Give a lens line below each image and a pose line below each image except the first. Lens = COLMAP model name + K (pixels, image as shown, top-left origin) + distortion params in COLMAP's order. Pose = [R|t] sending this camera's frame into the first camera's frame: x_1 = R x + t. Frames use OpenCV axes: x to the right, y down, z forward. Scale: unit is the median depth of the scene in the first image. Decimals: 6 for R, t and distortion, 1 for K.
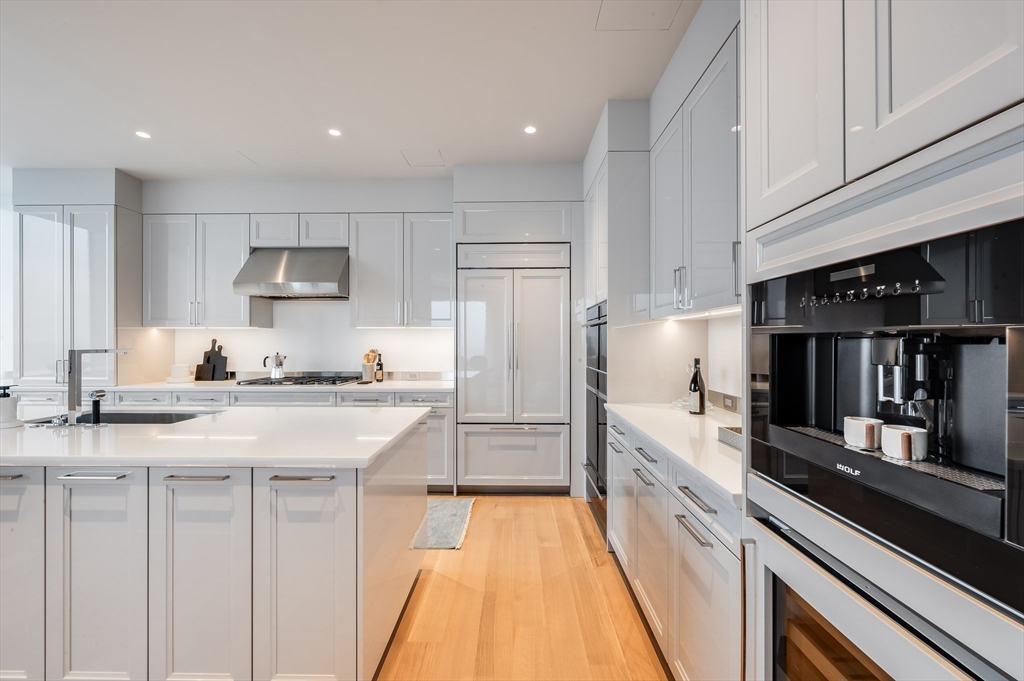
lens RADIAL K [[418.7, 0, 508.0], [0, 418.7, 337.9], [0, 0, 1]] dist [0.000890, 0.000325]
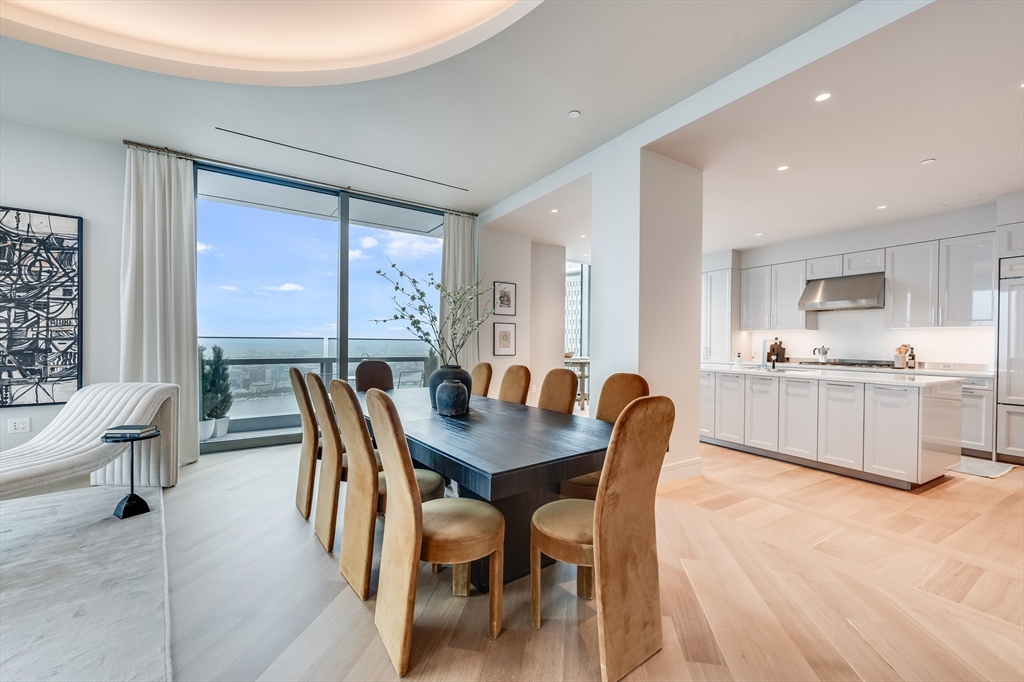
lens RADIAL K [[410.8, 0, 513.2], [0, 410.8, 346.2], [0, 0, 1]] dist [-0.000496, -0.000052]
pose [[0.521444, 0.012994, -0.853187, 0.153738], [-0.004201, 0.999911, 0.012662, 0.023037], [0.853275, -0.003018, 0.521452, -0.797738]]
